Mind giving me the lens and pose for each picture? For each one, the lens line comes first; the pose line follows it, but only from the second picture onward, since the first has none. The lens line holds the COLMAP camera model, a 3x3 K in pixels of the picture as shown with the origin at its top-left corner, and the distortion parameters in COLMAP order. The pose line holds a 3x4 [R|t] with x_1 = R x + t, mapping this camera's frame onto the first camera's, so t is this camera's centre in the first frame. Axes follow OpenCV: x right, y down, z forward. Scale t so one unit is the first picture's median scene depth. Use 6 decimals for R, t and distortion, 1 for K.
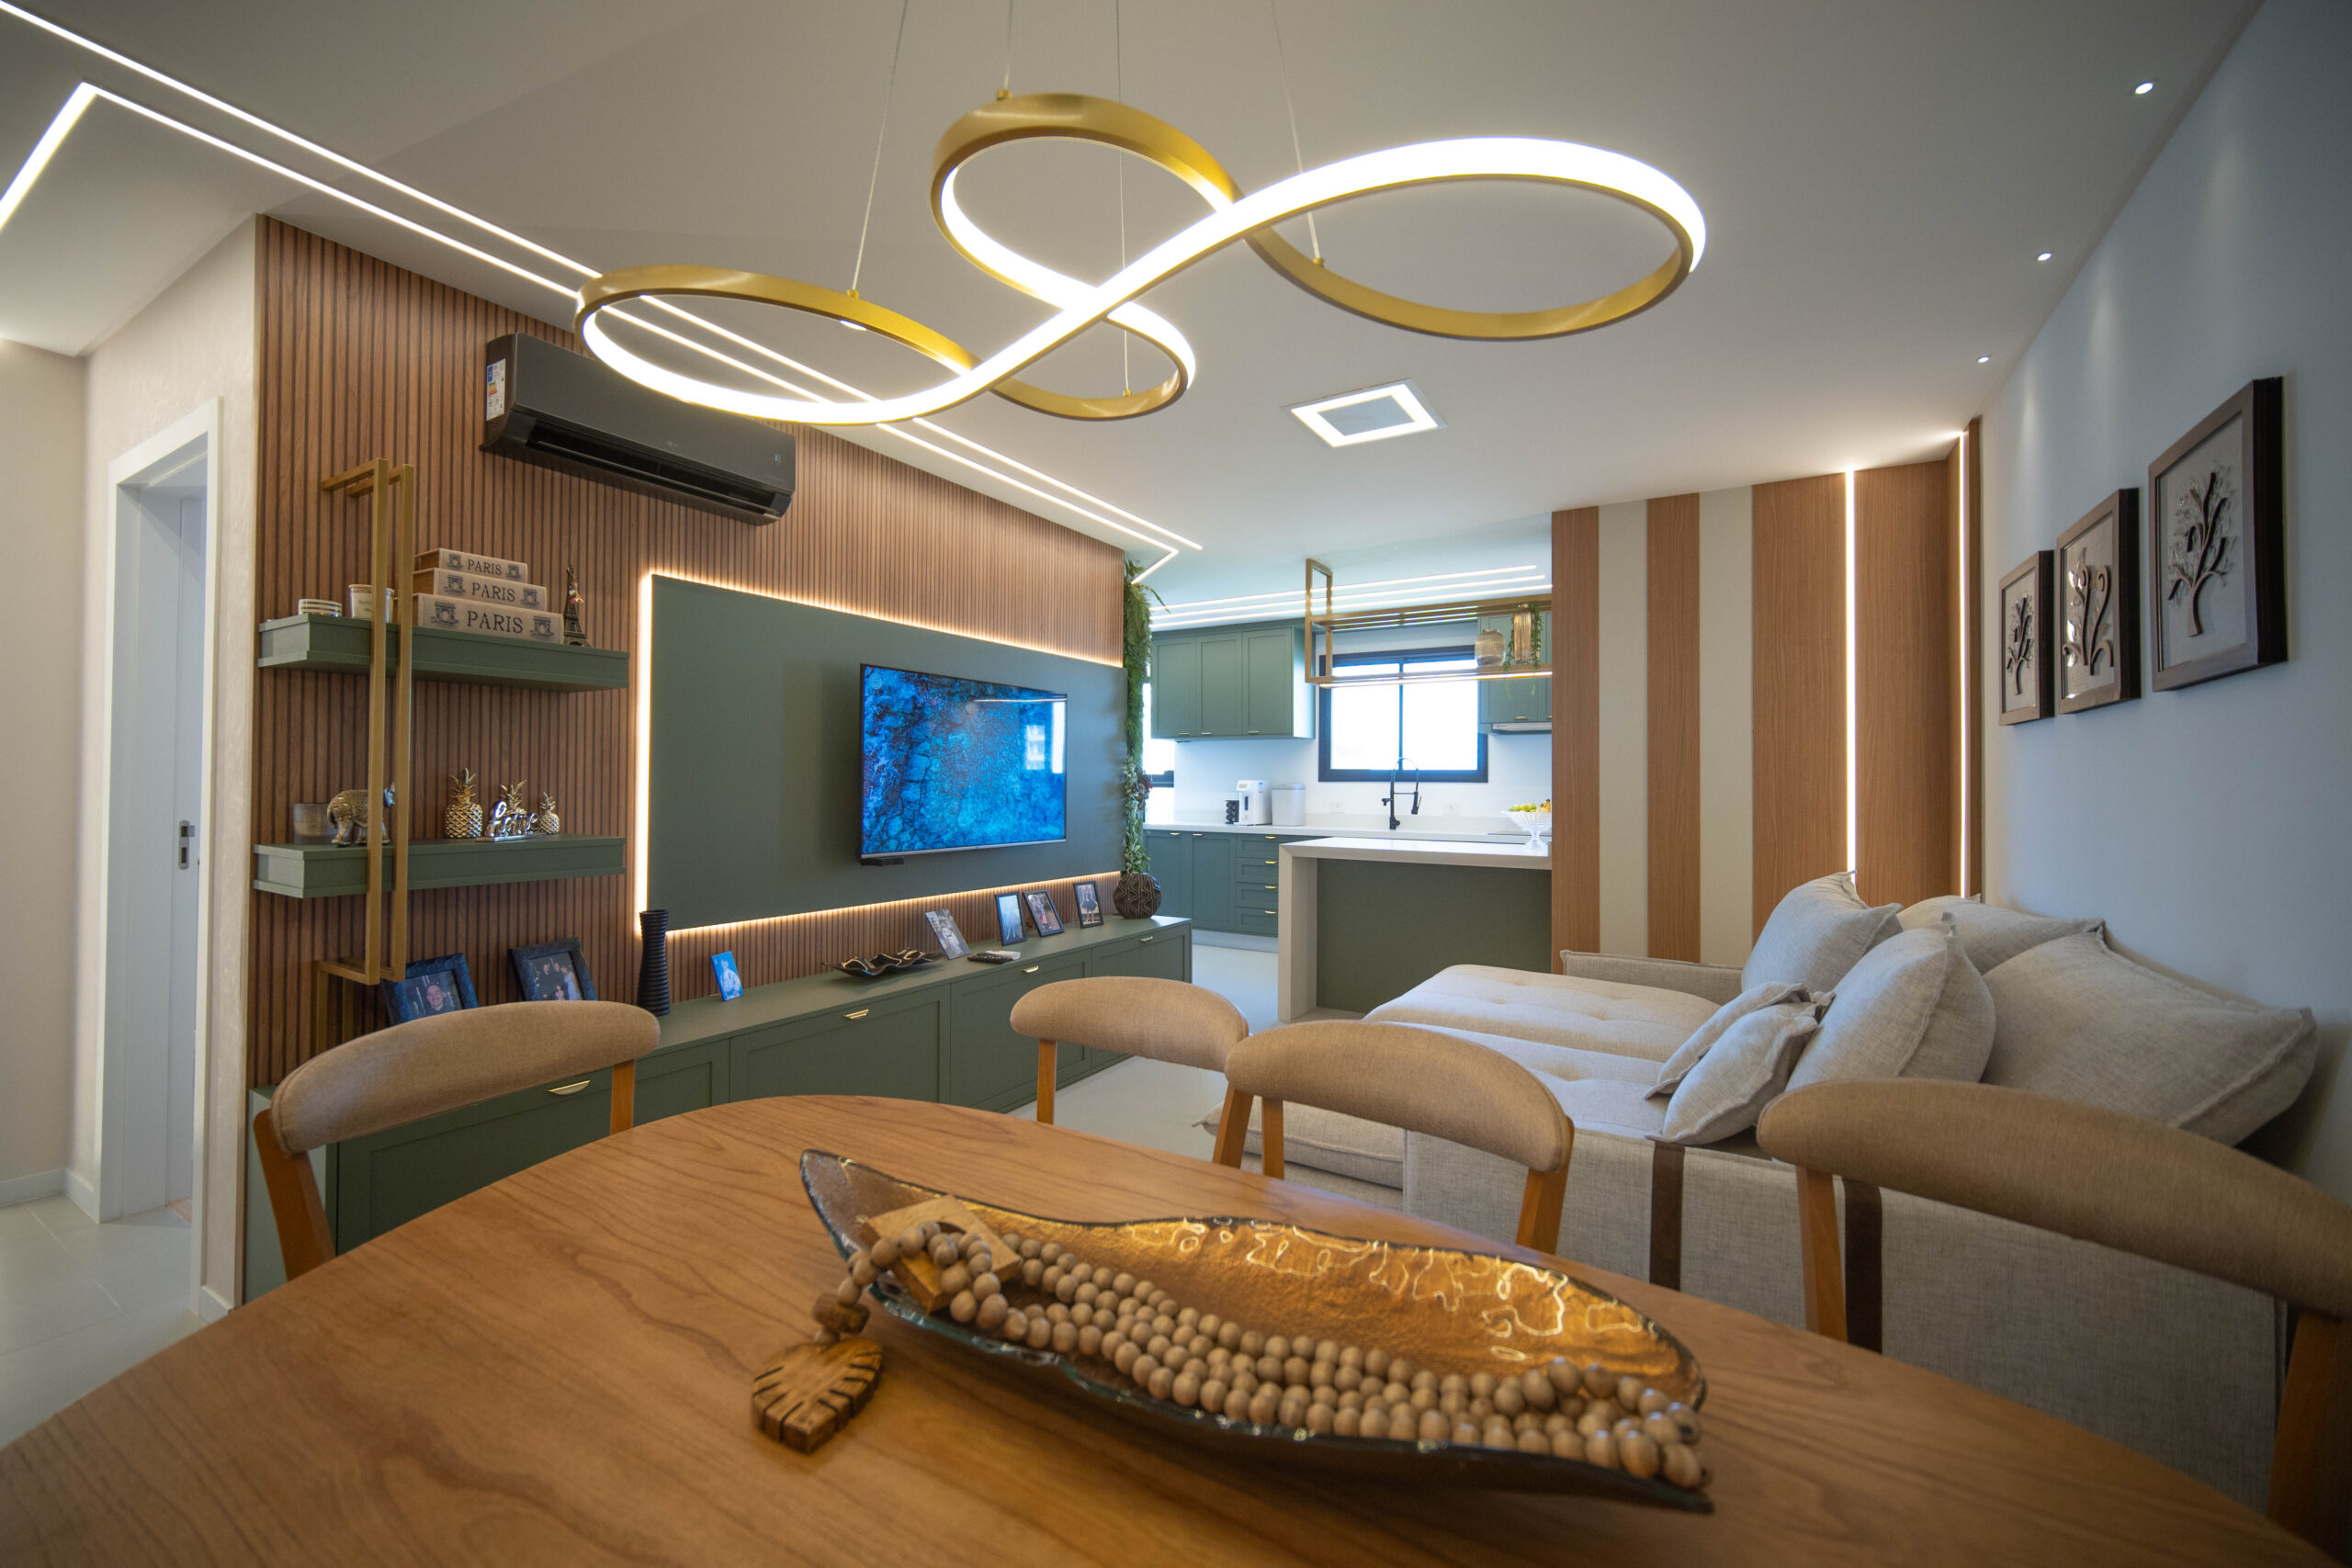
lens RADIAL K [[945.0, 0, 1177.3], [0, 945.0, 775.9], [0, 0, 1]] dist [-0.000723, -0.001287]
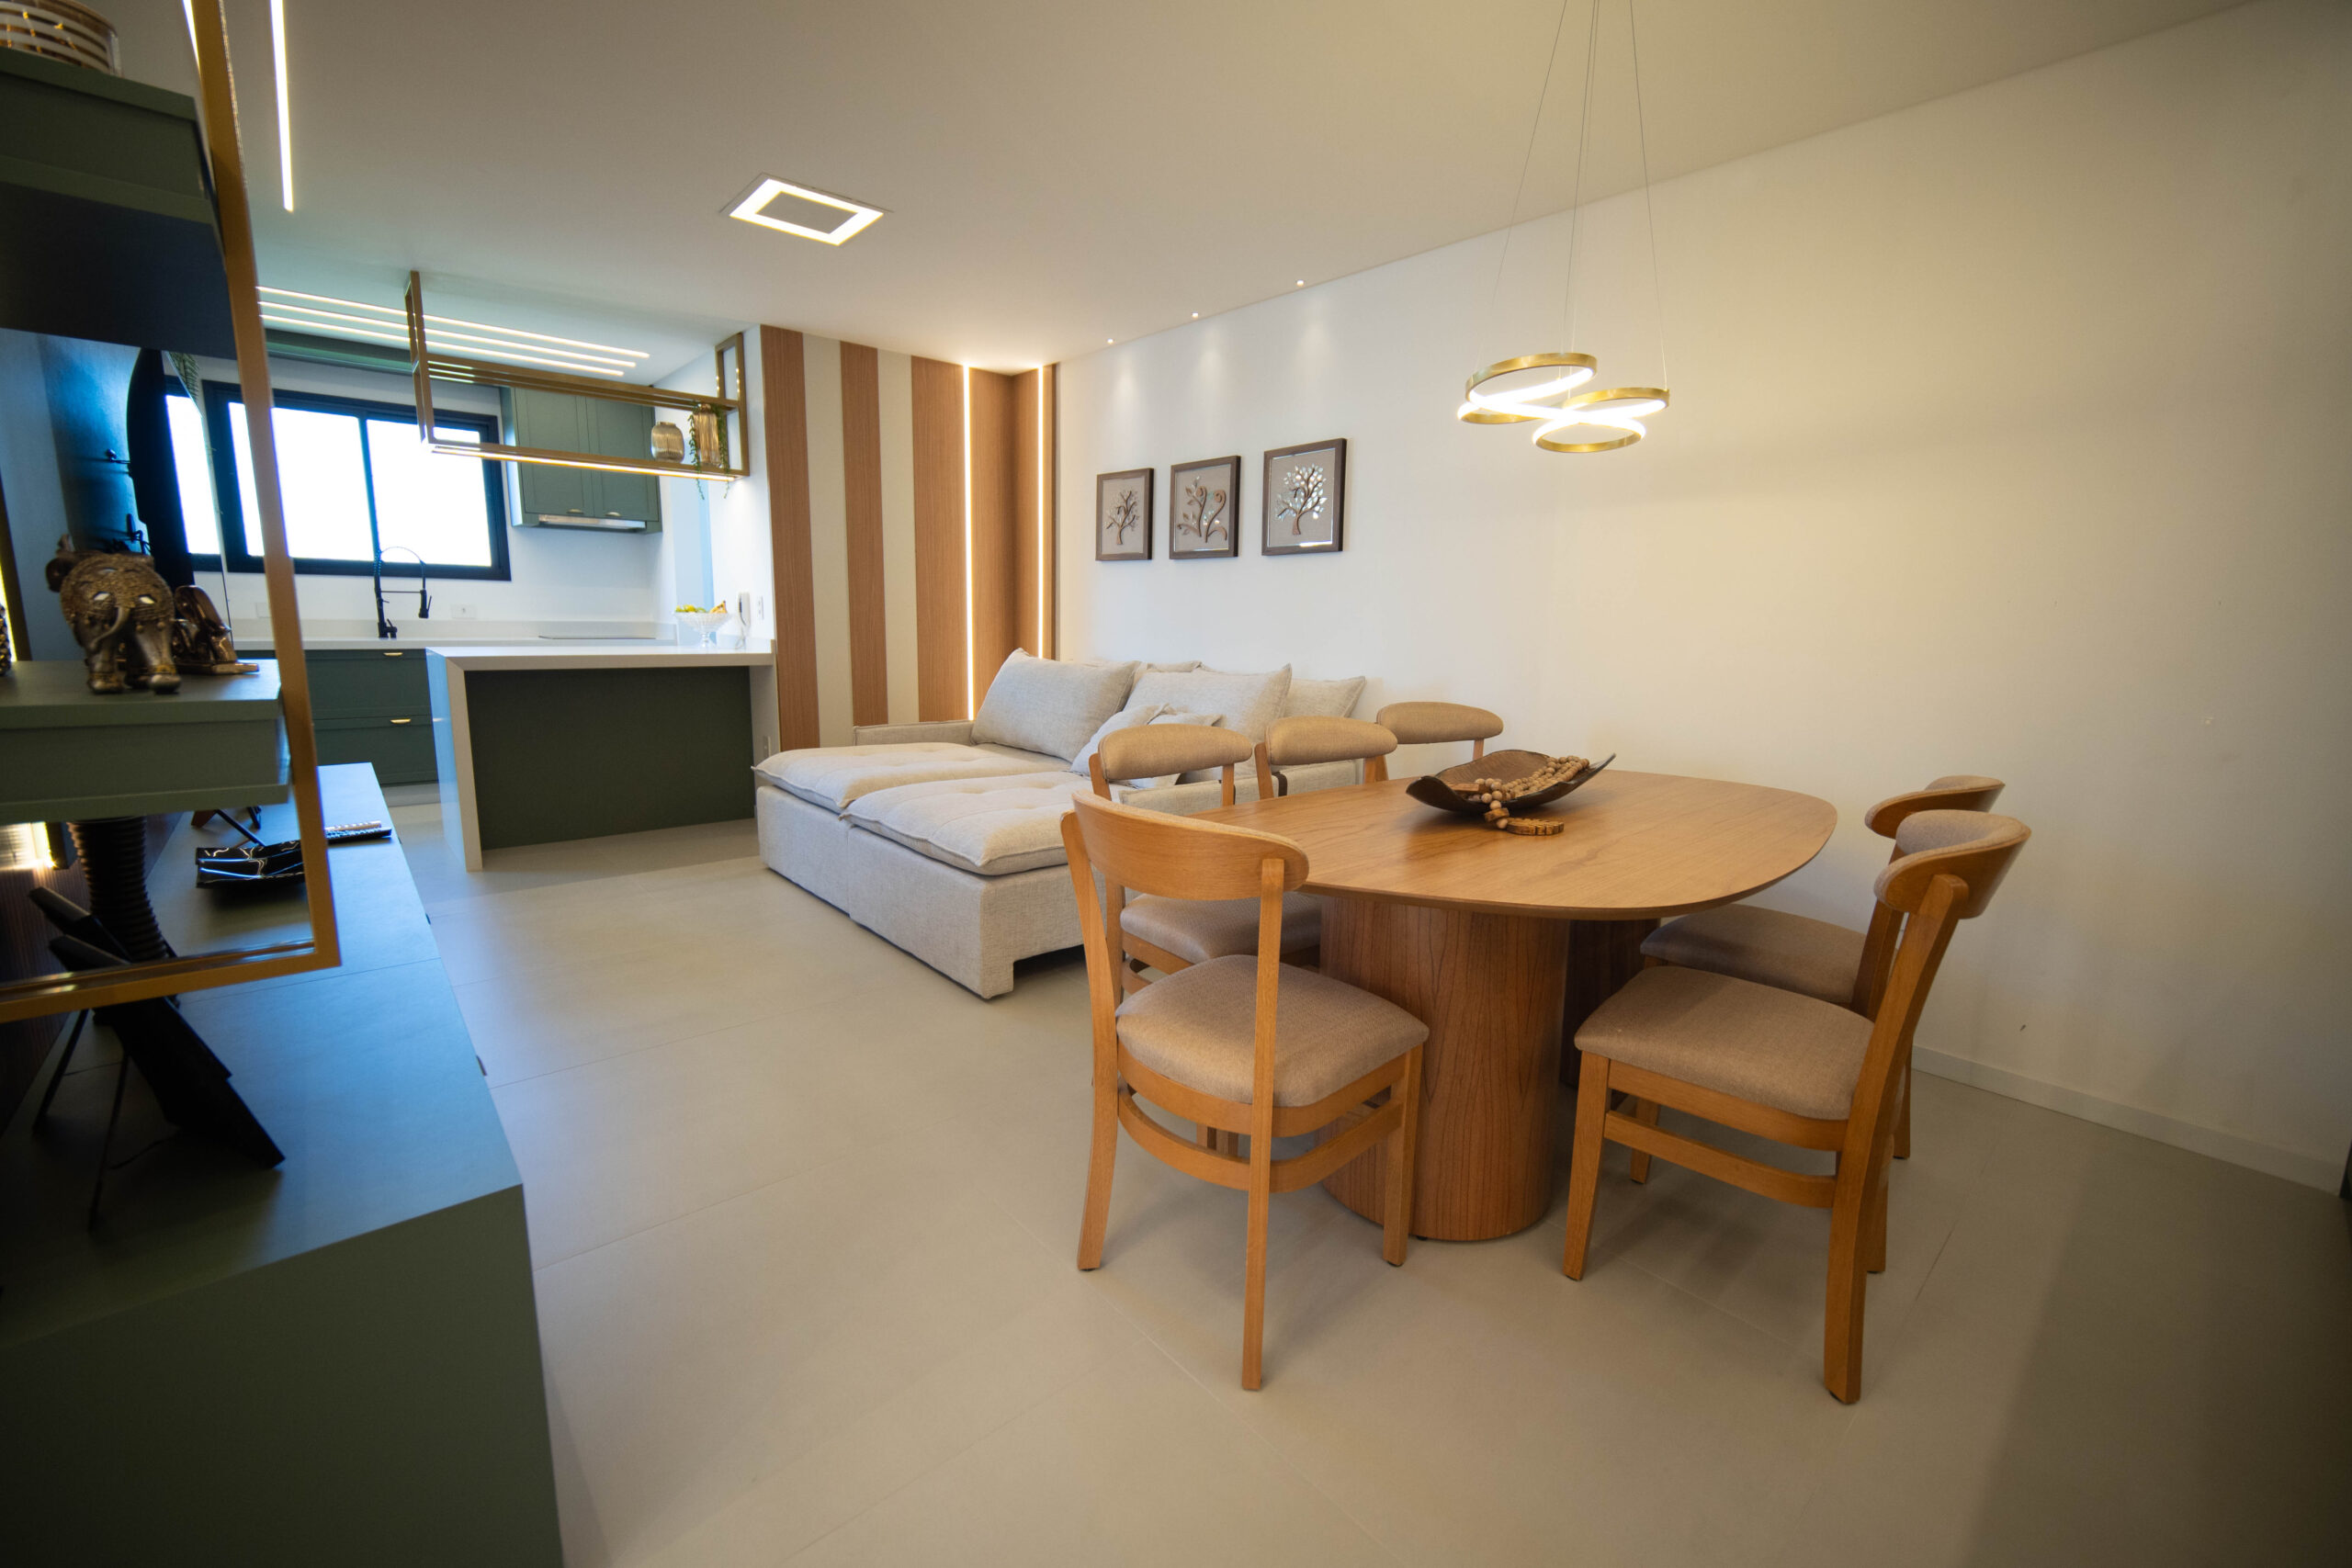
lens RADIAL K [[945.0, 0, 1183.3], [0, 945.0, 770.0], [0, 0, 1]] dist [-0.000723, -0.001287]
pose [[0.288313, -0.163289, 0.943511, -0.513566], [-0.028231, 0.983475, 0.178832, 0.007545], [-0.957120, -0.078196, 0.278939, 0.204540]]
